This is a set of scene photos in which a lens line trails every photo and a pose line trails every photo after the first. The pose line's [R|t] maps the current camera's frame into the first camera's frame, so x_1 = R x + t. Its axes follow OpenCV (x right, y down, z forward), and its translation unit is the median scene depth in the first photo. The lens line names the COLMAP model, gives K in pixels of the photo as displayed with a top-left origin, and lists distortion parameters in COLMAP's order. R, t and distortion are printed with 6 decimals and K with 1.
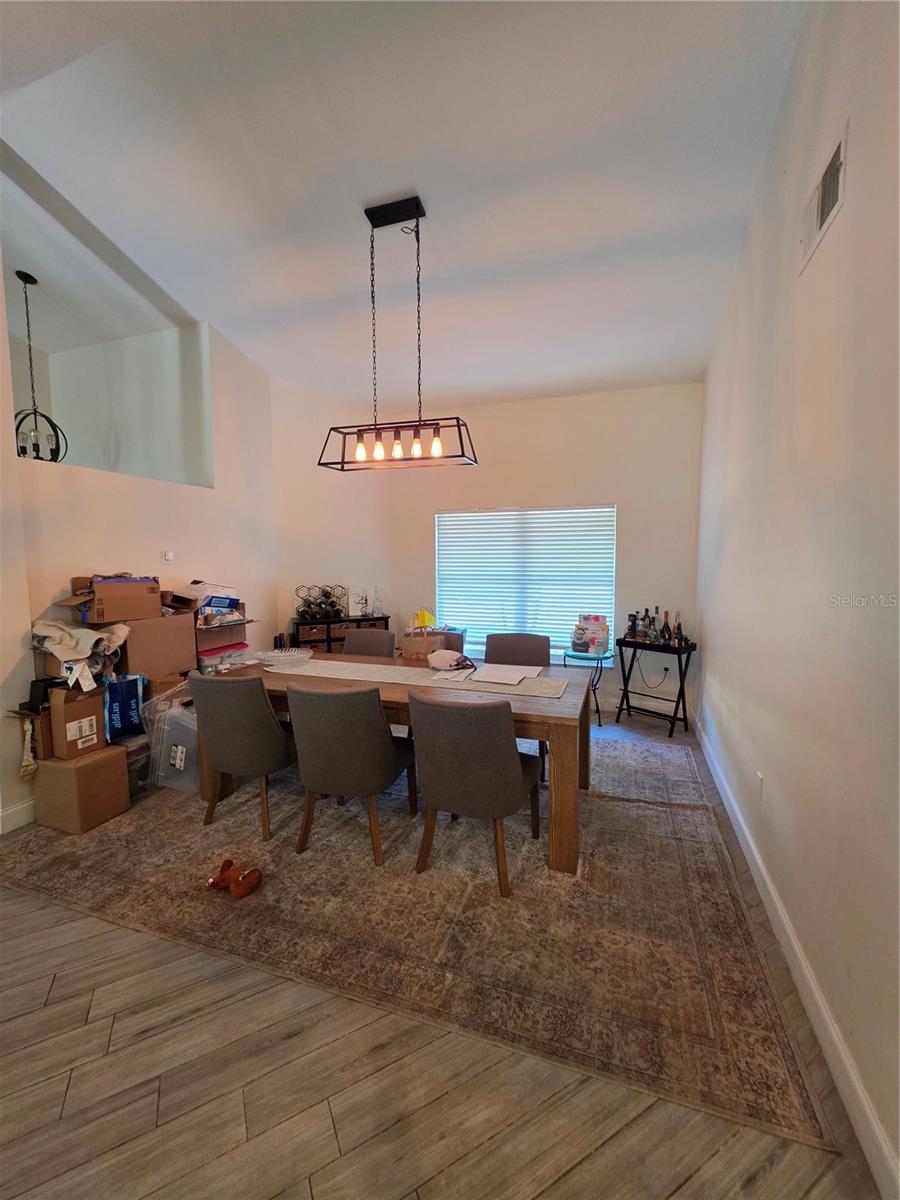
lens RADIAL K [[479.1, 0, 453.9], [0, 479.1, 594.5], [0, 0, 1]] dist [-0.003384, 0.001233]
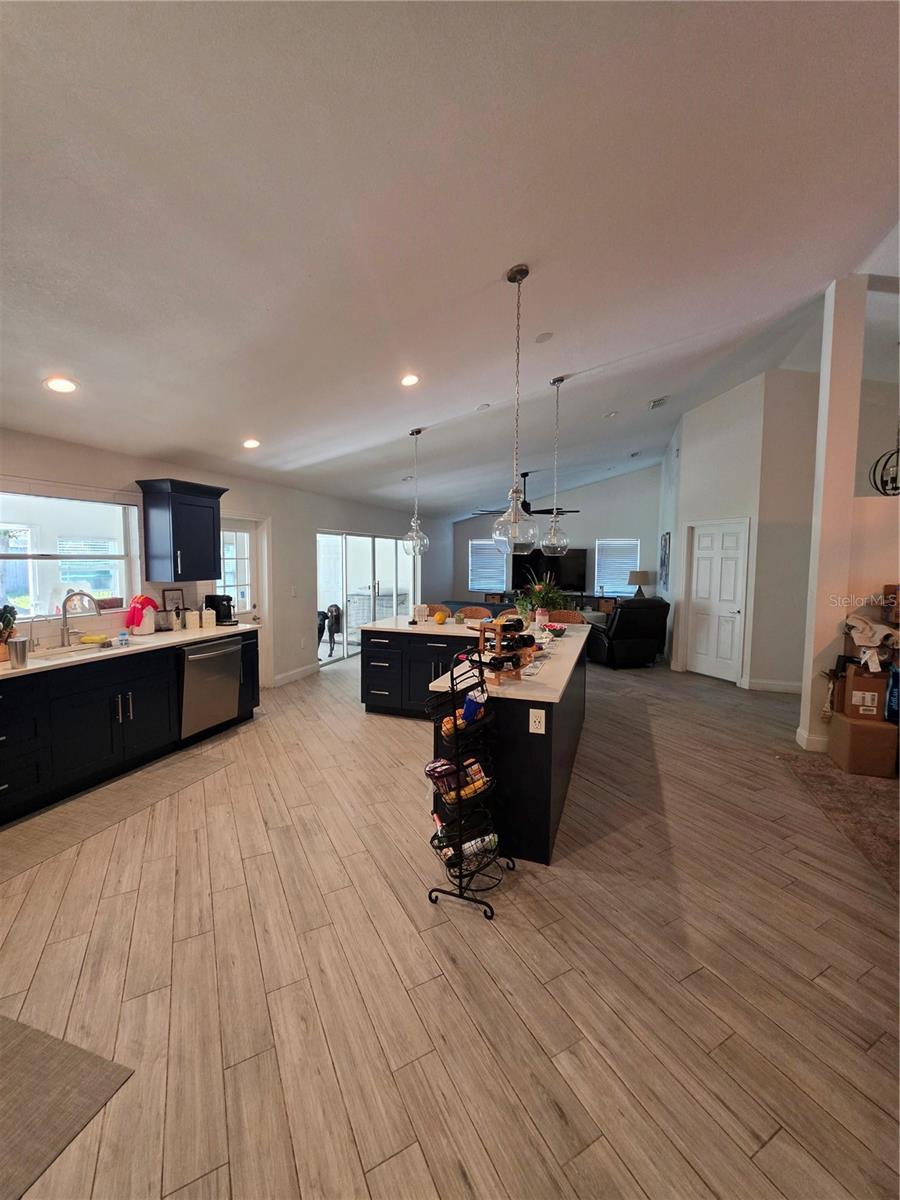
lens RADIAL K [[479.1, 0, 455.7], [0, 479.1, 600.6], [0, 0, 1]] dist [-0.003384, 0.001233]
pose [[-0.002023, 0.088662, -0.996060, 0.521290], [-0.093244, 0.991705, 0.088464, 0.000089], [0.995641, 0.093056, 0.006261, -0.158947]]
